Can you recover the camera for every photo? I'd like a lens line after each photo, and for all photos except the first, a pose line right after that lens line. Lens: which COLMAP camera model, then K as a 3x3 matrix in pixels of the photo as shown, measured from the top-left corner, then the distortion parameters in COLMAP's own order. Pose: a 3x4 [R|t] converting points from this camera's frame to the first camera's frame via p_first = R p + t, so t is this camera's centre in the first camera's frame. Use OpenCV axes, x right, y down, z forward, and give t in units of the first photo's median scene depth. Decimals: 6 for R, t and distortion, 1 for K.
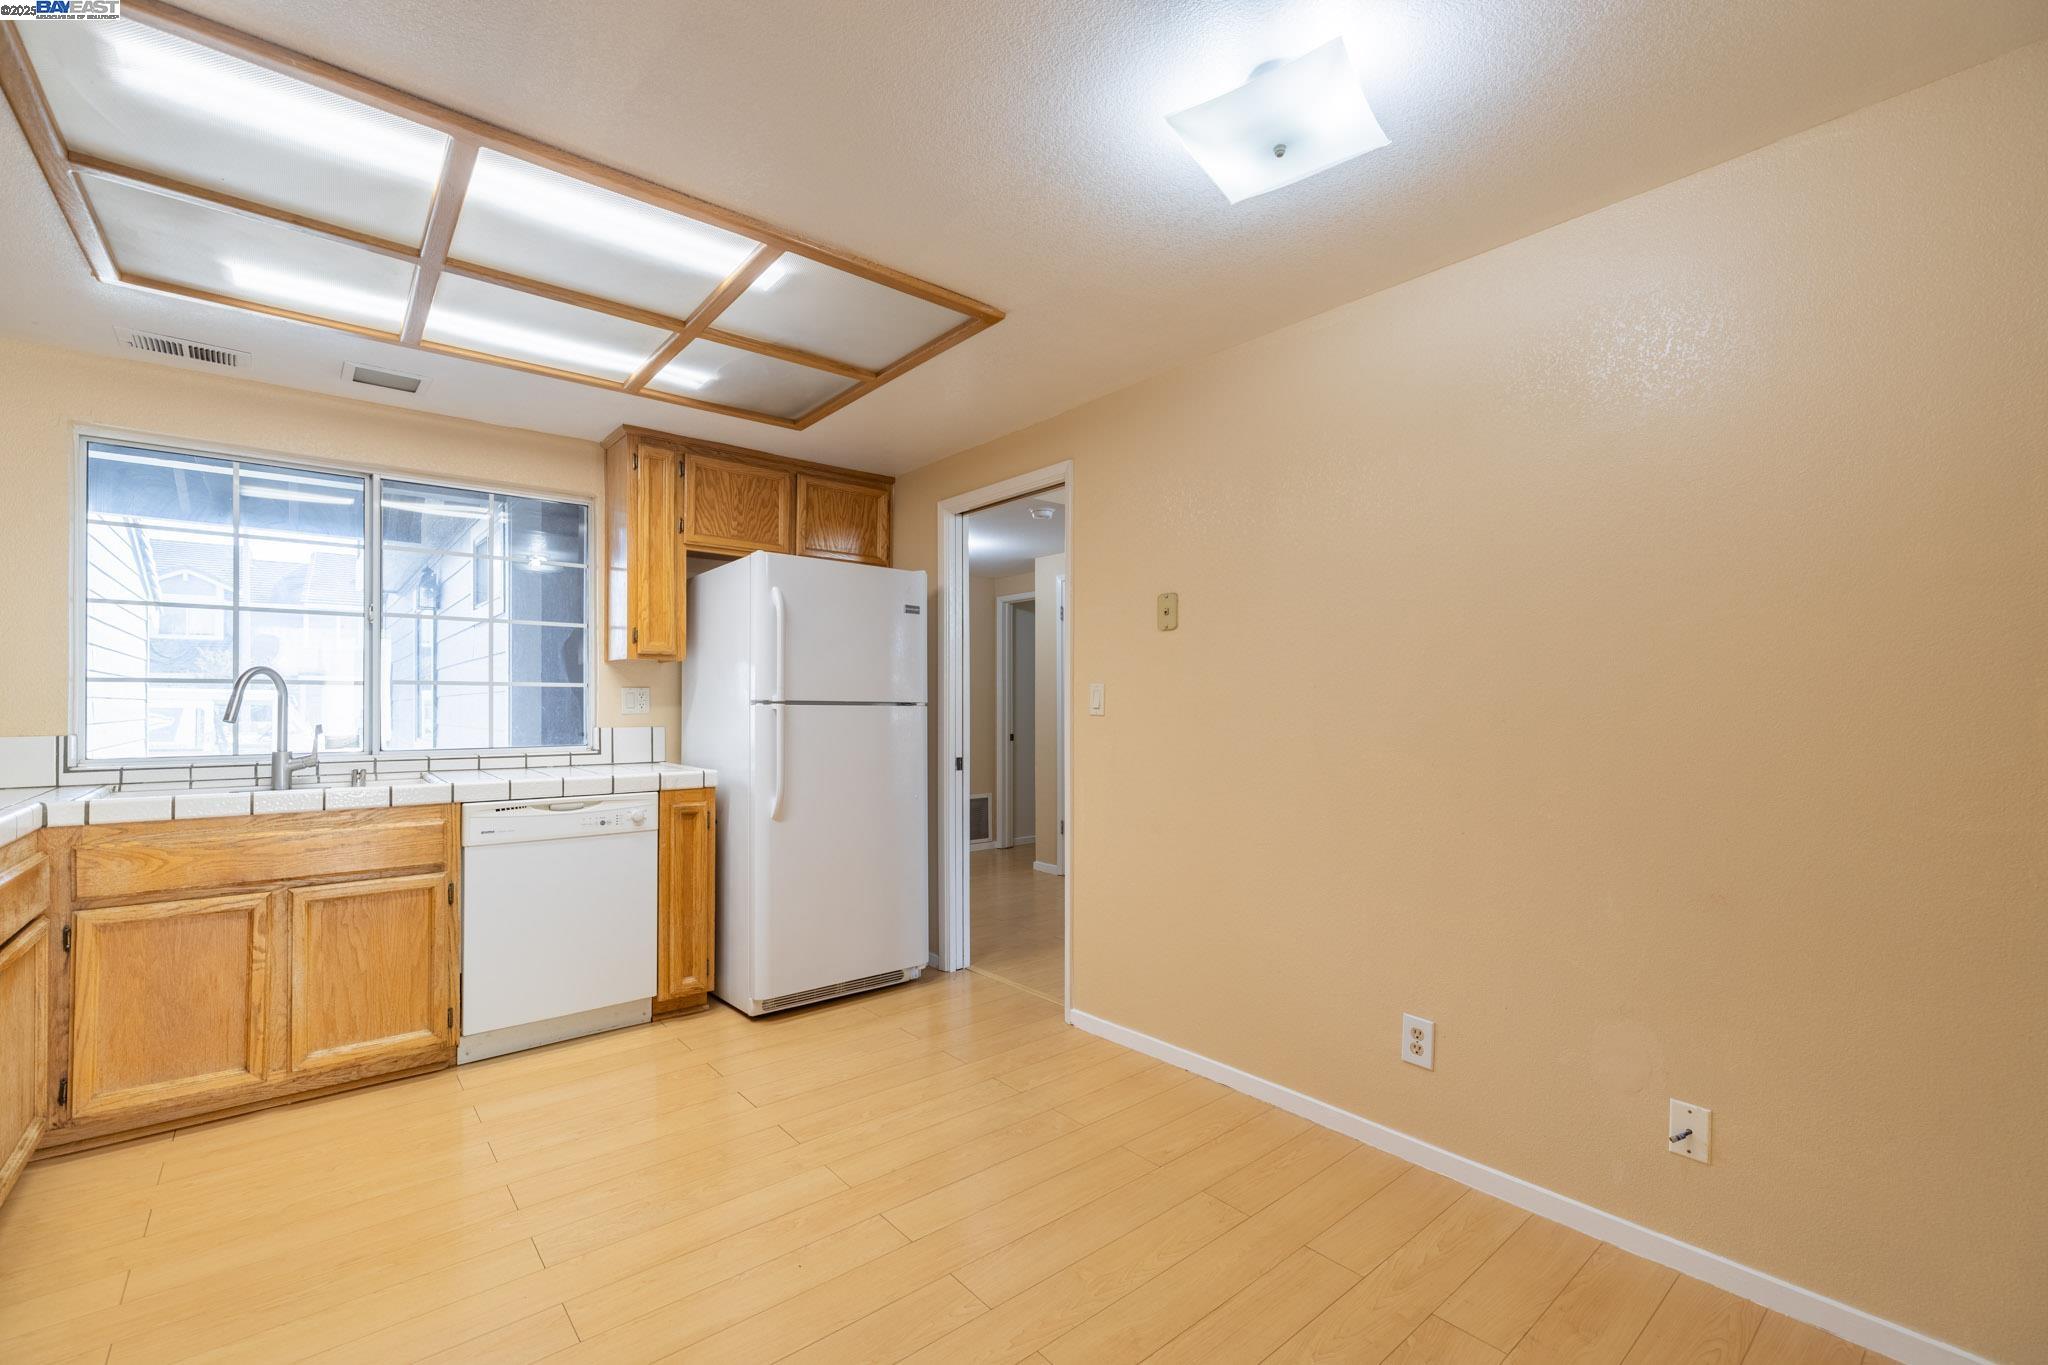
lens RADIAL K [[868.7, 0, 1017.9], [0, 868.7, 699.4], [0, 0, 1]] dist [0.001963, -0.000139]
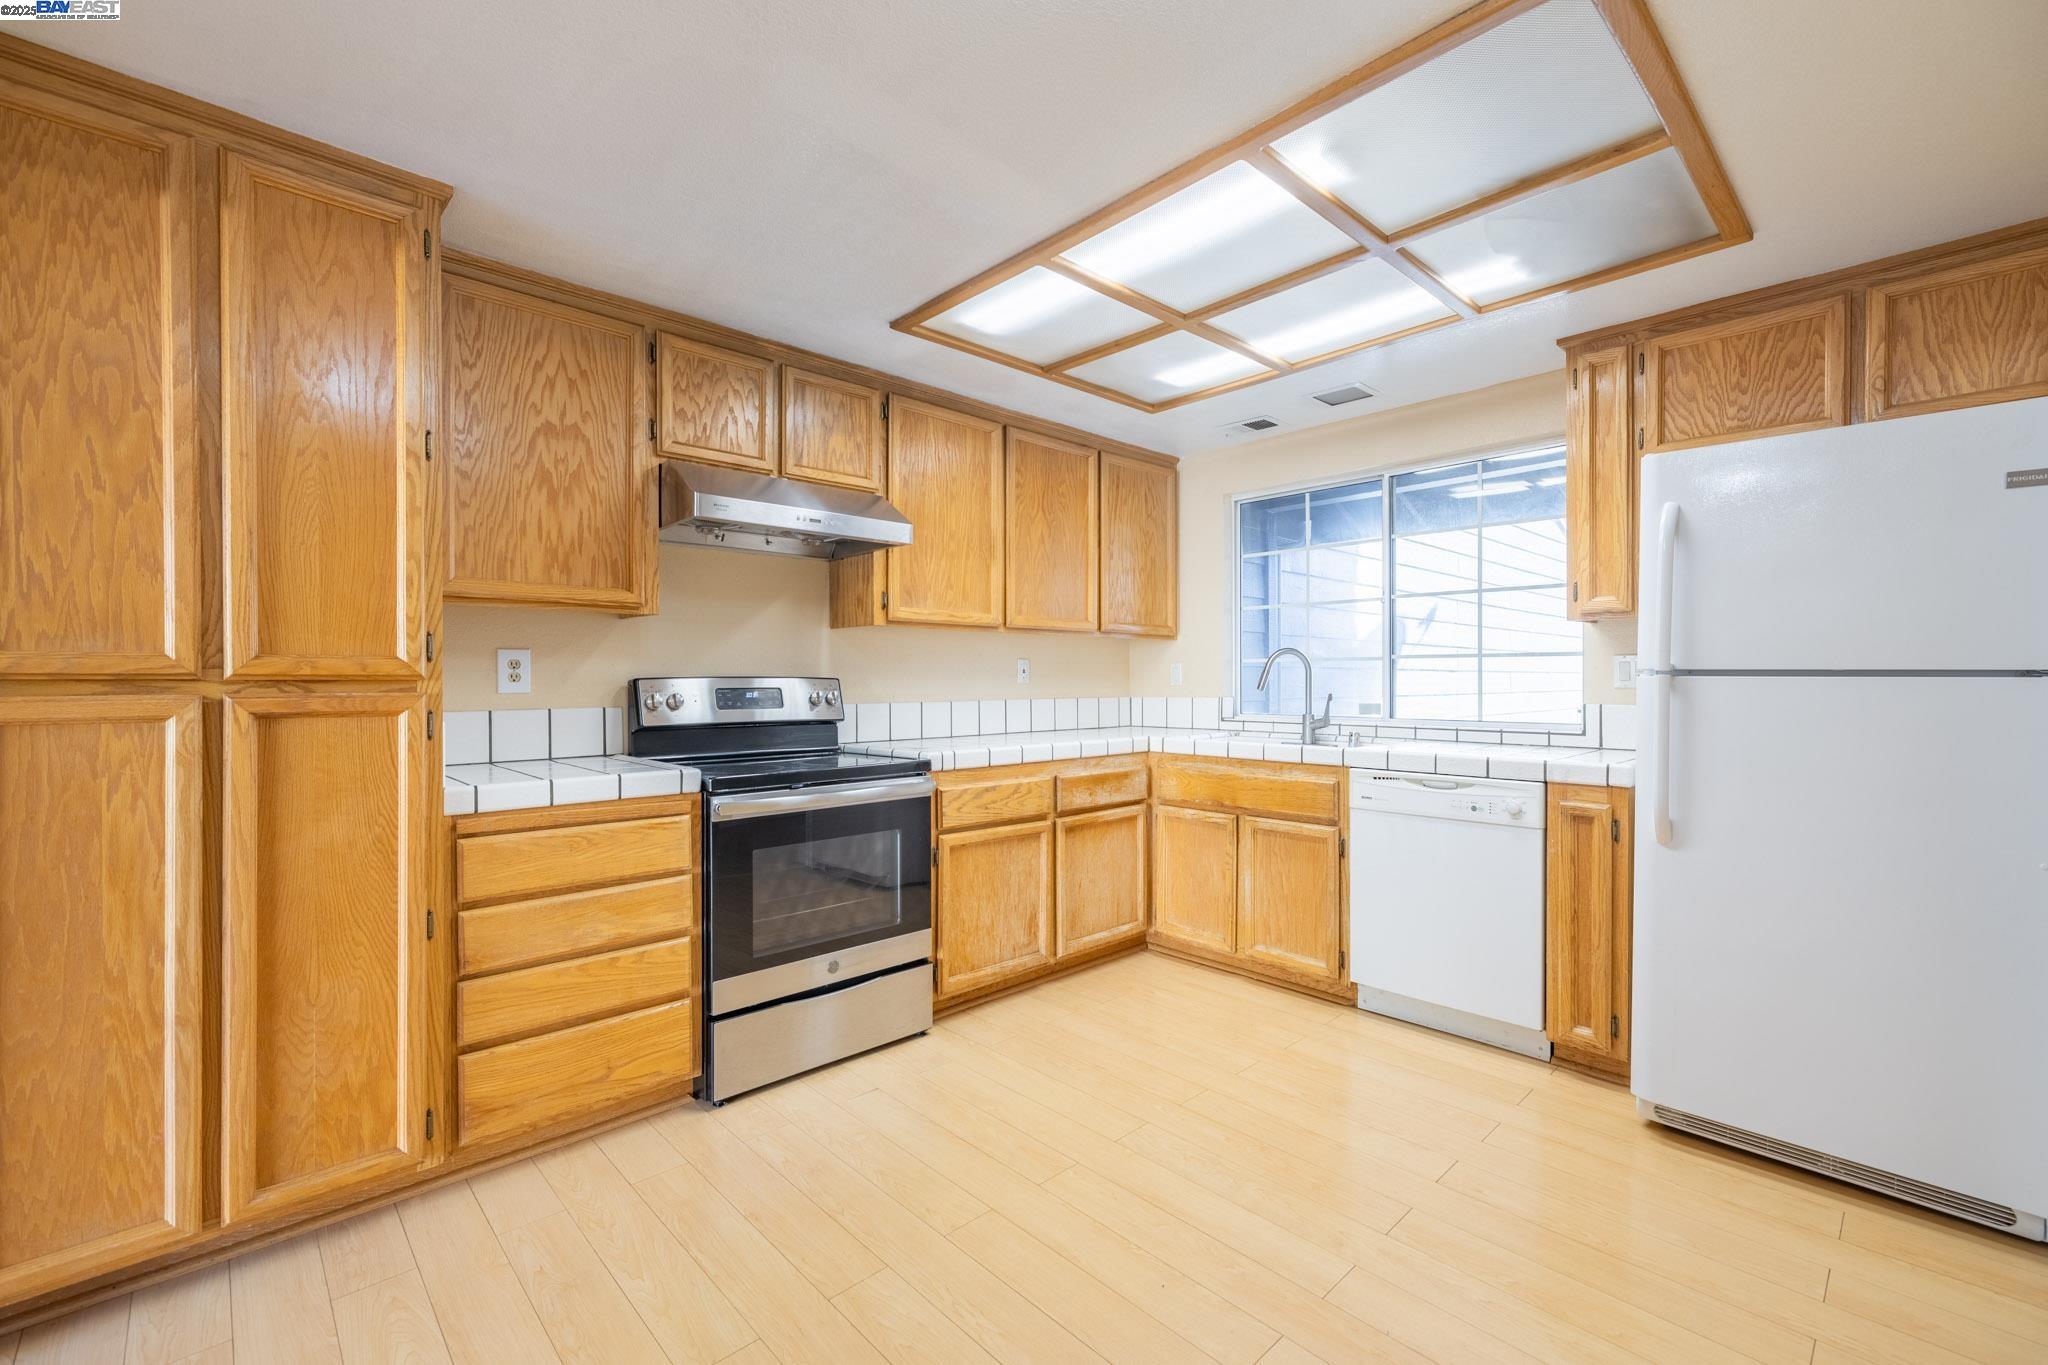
lens RADIAL K [[868.7, 0, 1017.7], [0, 868.7, 678.0], [0, 0, 1]] dist [0.001963, -0.000139]
pose [[0.052776, -0.001809, -0.998605, 0.399903], [0.009167, 0.999957, -0.001327, 0.004568], [0.998564, -0.009084, 0.052790, 0.493694]]
